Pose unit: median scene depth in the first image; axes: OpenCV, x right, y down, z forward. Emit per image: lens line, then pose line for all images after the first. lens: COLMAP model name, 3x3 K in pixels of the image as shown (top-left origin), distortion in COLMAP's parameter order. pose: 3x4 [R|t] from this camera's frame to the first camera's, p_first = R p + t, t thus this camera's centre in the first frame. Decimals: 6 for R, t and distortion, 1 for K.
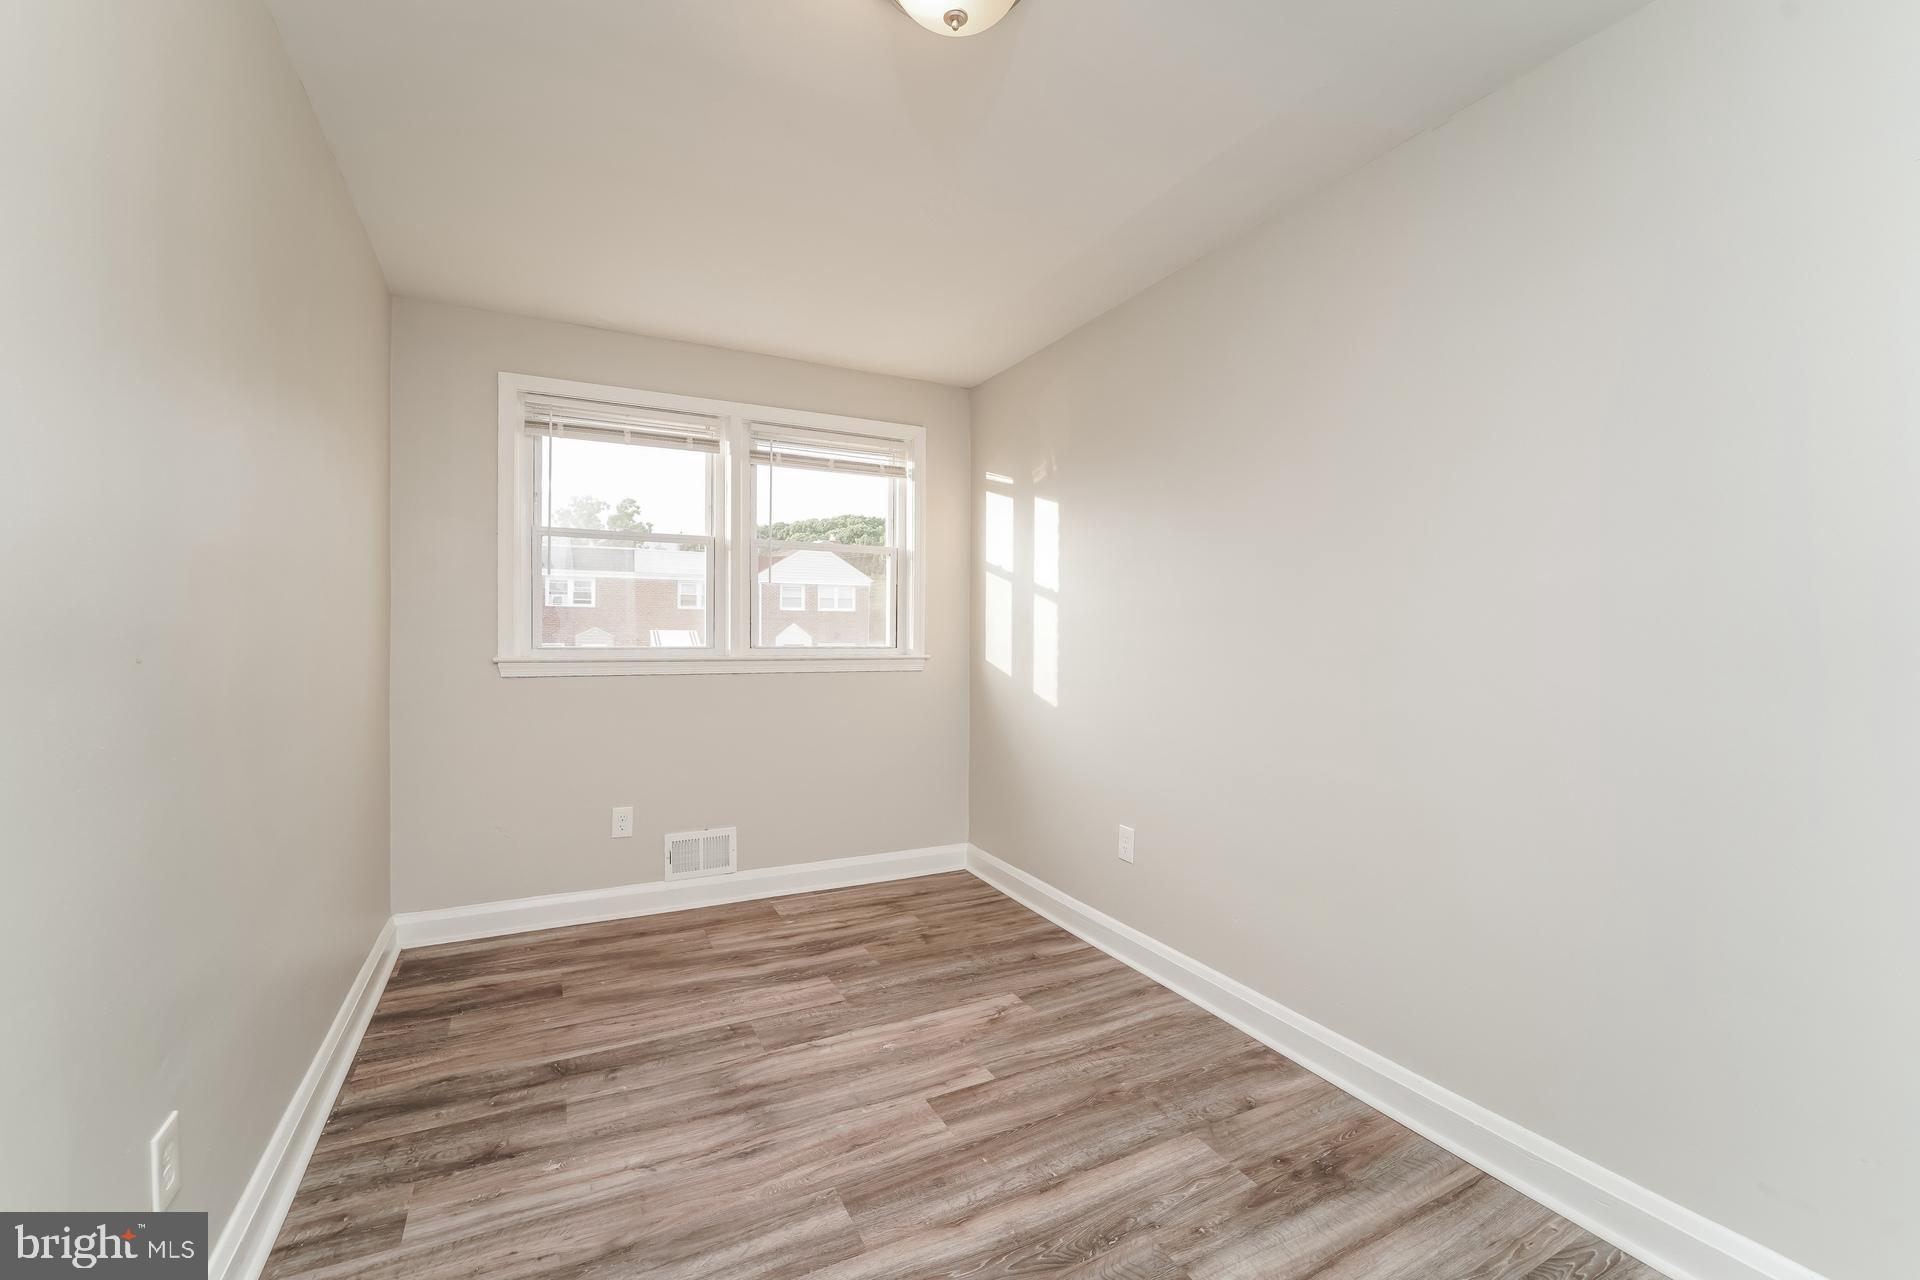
lens RADIAL K [[806.8, 0, 960.0], [0, 806.8, 640.0], [0, 0, 1]] dist [-0.000407, -0.000133]
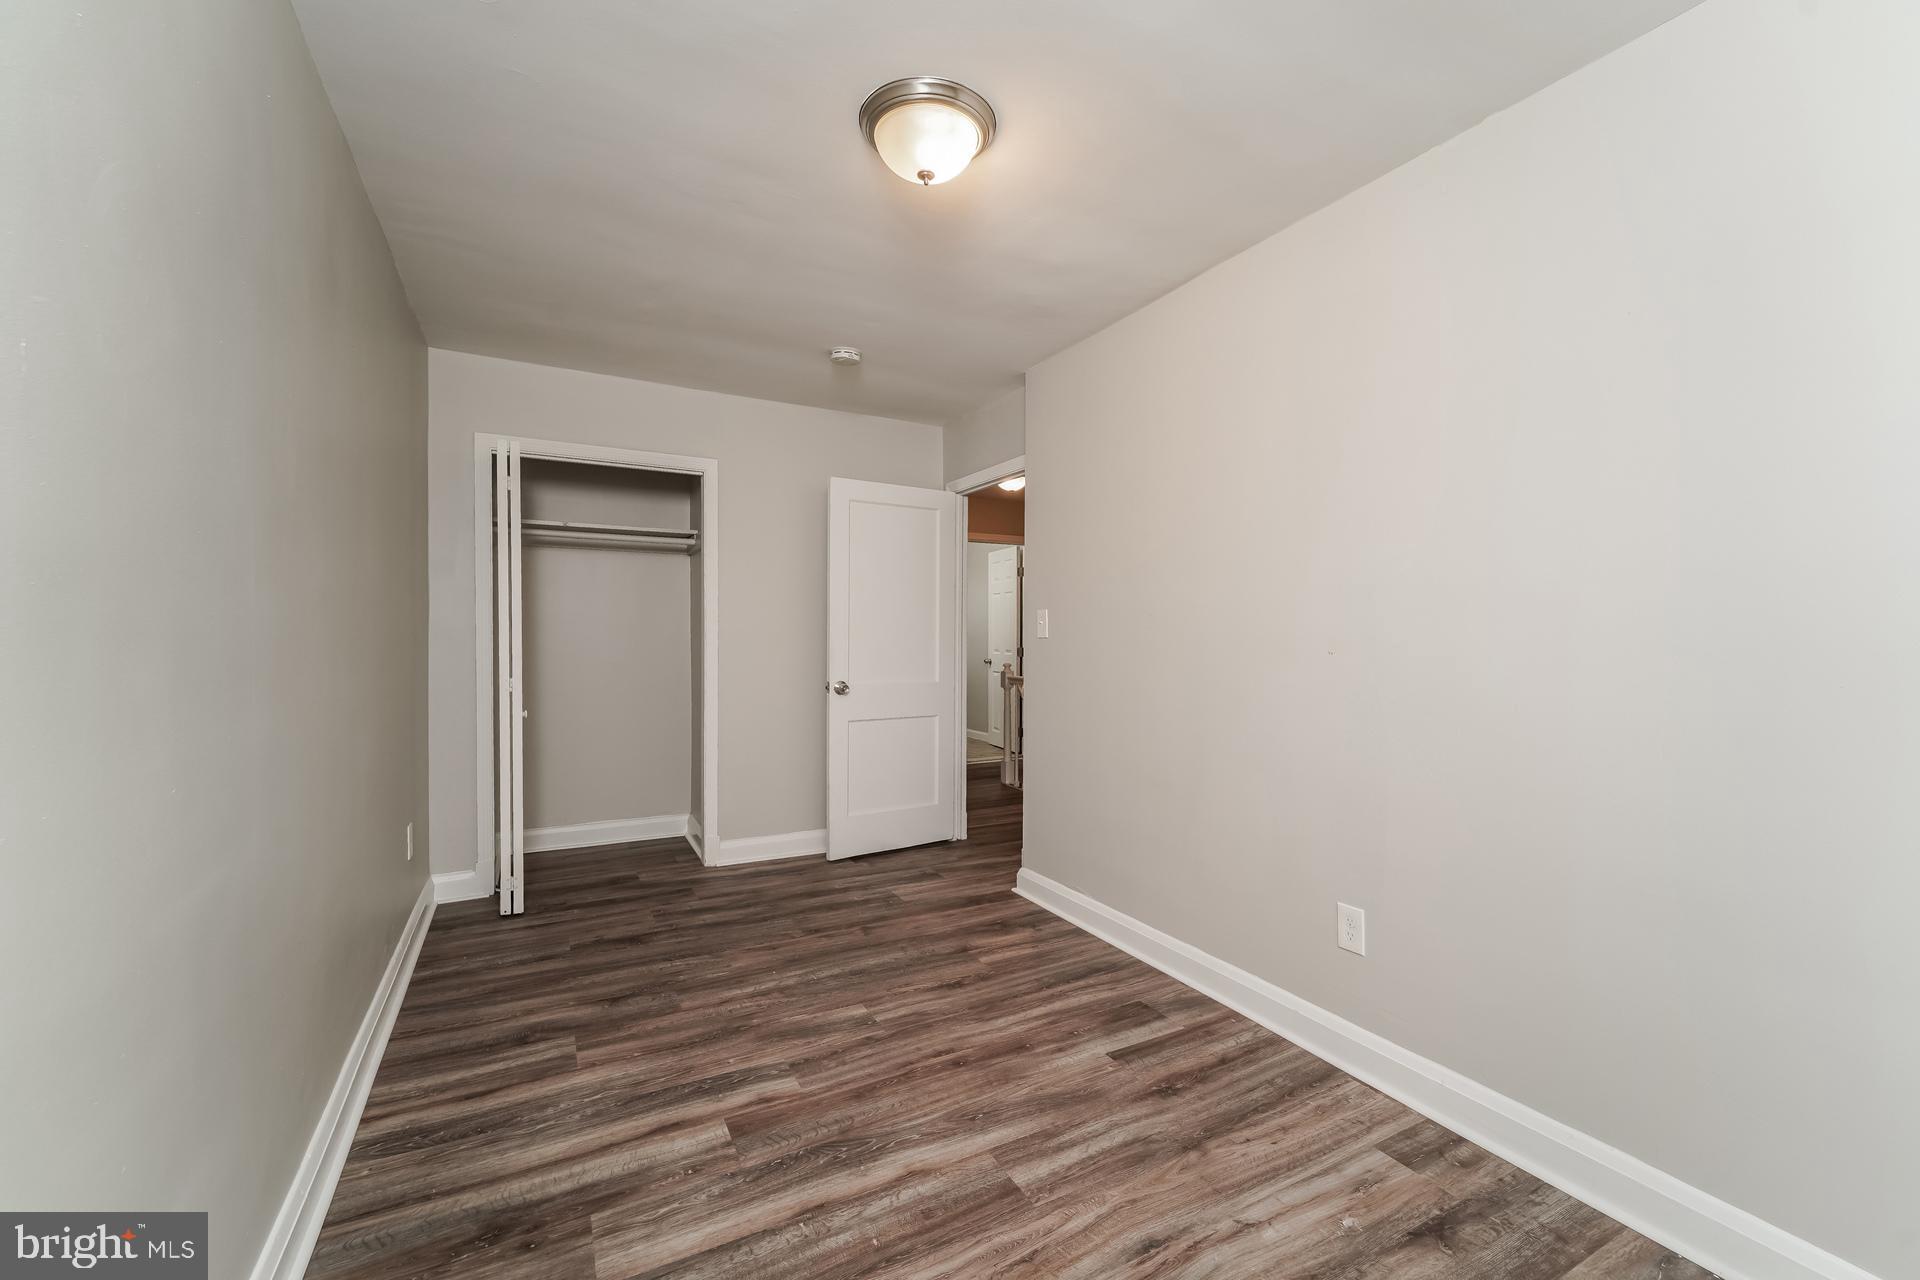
lens RADIAL K [[806.8, 0, 960.0], [0, 806.8, 640.0], [0, 0, 1]] dist [-0.000407, -0.000133]
pose [[-0.999862, -0.010993, -0.012450, -0.045971], [-0.011254, 0.999714, 0.021084, -0.024522], [0.012215, 0.021221, -0.999700, 1.987224]]
